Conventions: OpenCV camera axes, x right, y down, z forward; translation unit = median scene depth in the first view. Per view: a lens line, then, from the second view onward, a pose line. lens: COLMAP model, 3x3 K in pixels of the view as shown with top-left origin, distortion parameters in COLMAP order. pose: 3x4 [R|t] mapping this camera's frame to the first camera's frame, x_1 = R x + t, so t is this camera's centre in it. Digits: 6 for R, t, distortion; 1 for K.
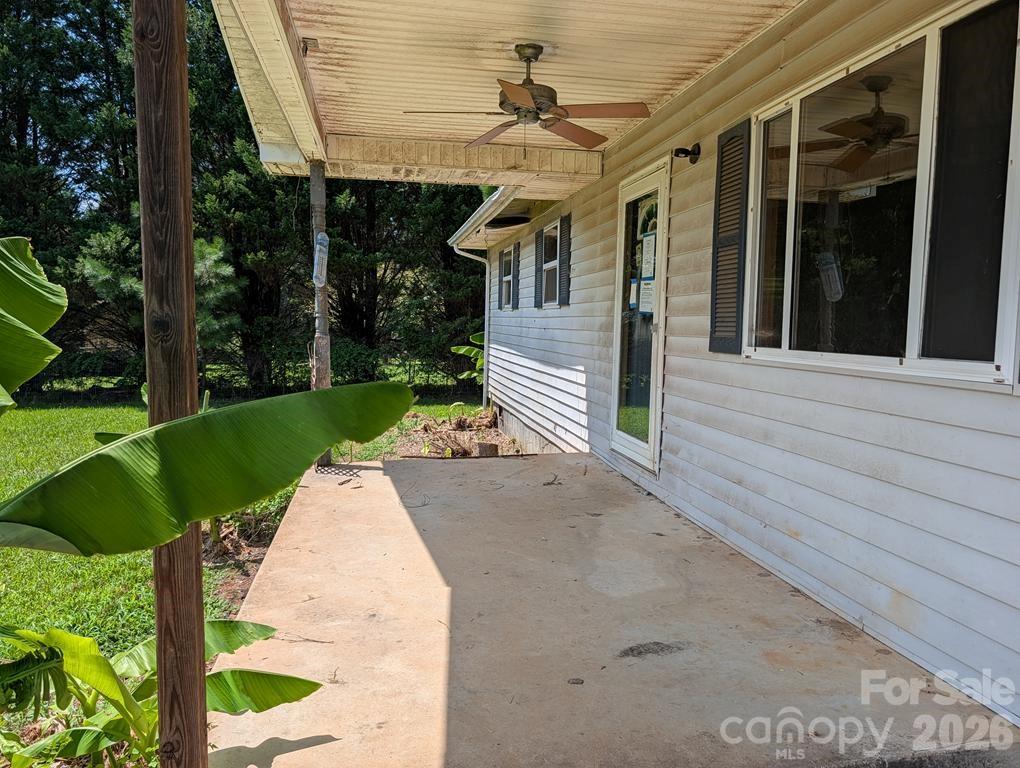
lens RADIAL K [[713.5, 0, 510.0], [0, 713.5, 384.0], [0, 0, 1]] dist [0.000959, -0.000854]
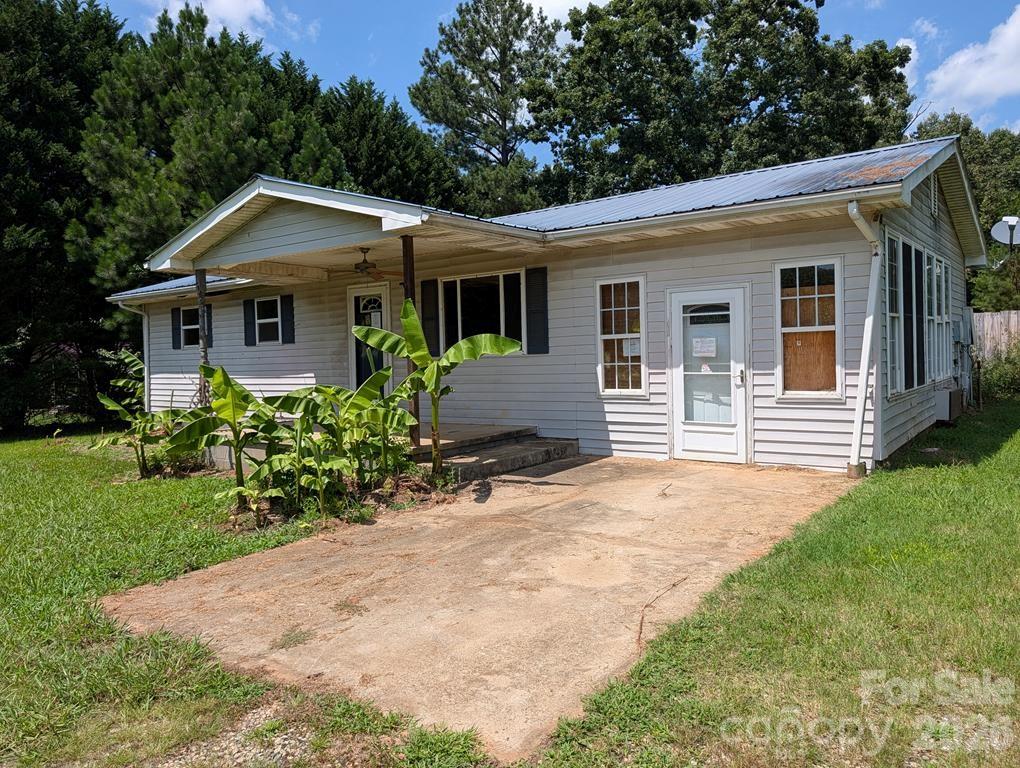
lens RADIAL K [[743.8, 0, 513.8], [0, 743.8, 371.1], [0, 0, 1]] dist [0.017394, -0.001996]
pose [[0.730924, -0.047295, 0.680819, -0.731956], [0.097296, 0.994627, -0.035361, 0.073774], [-0.675488, 0.092087, 0.731598, -0.689293]]
